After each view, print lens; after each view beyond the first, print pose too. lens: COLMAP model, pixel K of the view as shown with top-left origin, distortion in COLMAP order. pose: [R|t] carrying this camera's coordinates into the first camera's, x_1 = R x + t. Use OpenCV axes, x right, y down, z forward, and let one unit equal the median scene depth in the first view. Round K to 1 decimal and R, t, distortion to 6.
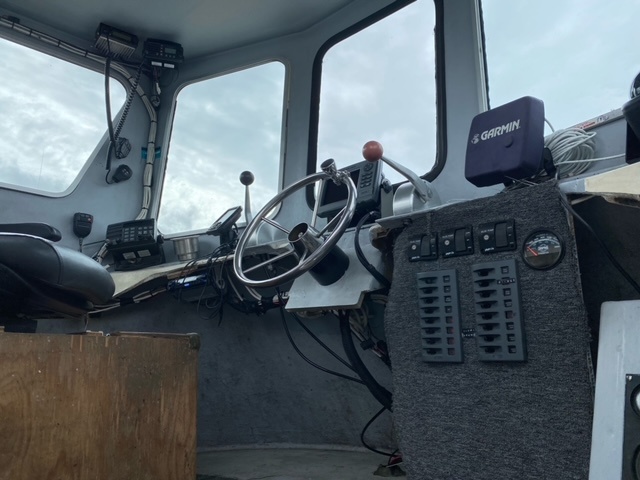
lens RADIAL K [[492.7, 0, 320.1], [0, 492.7, 240.1], [0, 0, 1]] dist [0.011173, -0.001794]
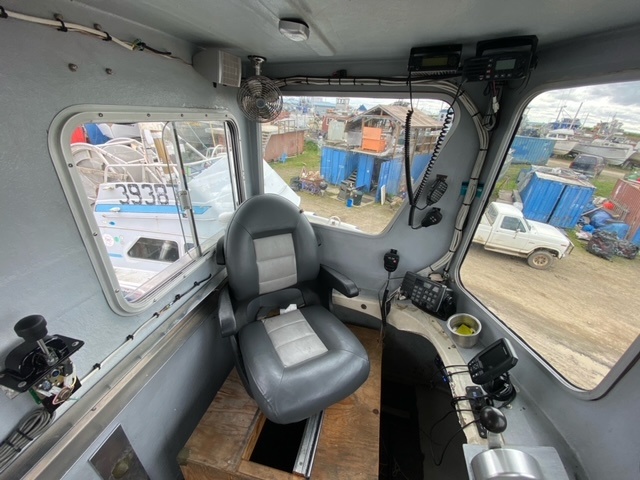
lens RADIAL K [[256.8, 0, 319.4], [0, 256.8, 239.4], [0, 0, 1]] dist [-0.000488, -0.000037]
pose [[0.436948, 0.421809, -0.794452, -0.057136], [0.218752, 0.806879, 0.548720, -0.411288], [0.872482, -0.413550, 0.260292, 0.595023]]
